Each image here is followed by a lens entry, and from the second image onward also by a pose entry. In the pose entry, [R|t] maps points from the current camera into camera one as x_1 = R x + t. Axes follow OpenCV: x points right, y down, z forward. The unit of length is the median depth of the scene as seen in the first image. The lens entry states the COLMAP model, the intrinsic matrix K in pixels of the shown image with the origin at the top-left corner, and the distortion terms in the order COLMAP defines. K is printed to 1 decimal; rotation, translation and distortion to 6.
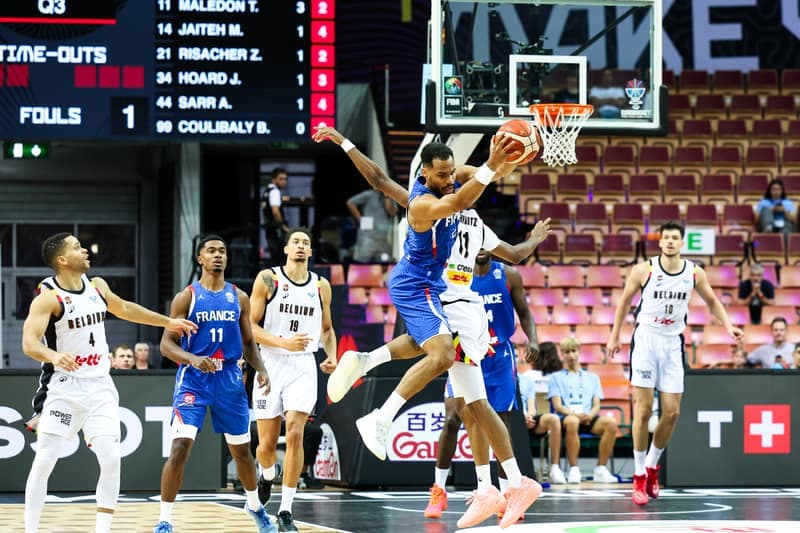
lens RADIAL K [[2006.4, 0, 400.0], [0, 2006.4, 266.5], [0, 0, 1]] dist [0.046635, 0.328942]
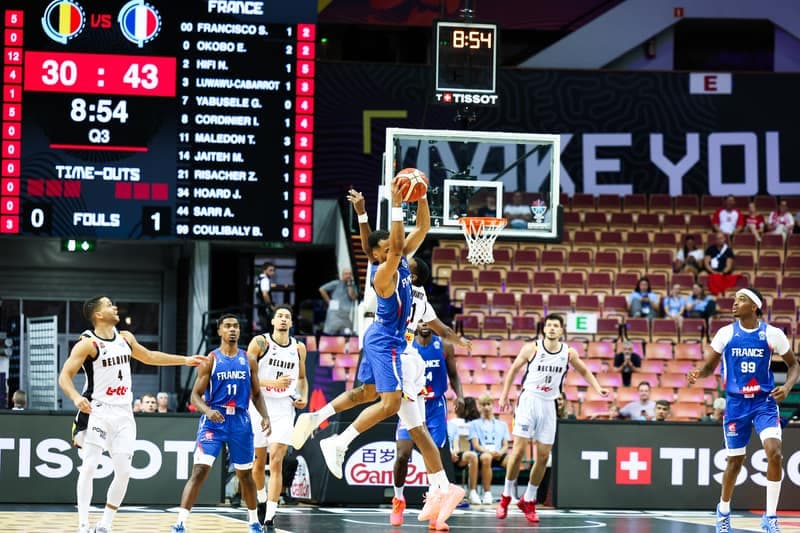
lens RADIAL K [[2416.1, 0, 400.0], [0, 2416.1, 266.5], [0, 0, 1]] dist [0.061669, 1.436903]
pose [[0.999843, 0.017659, 0.001107, 0.024599], [-0.017663, 0.999838, 0.003502, -0.053266], [-0.001045, -0.003521, 0.999993, -0.593228]]
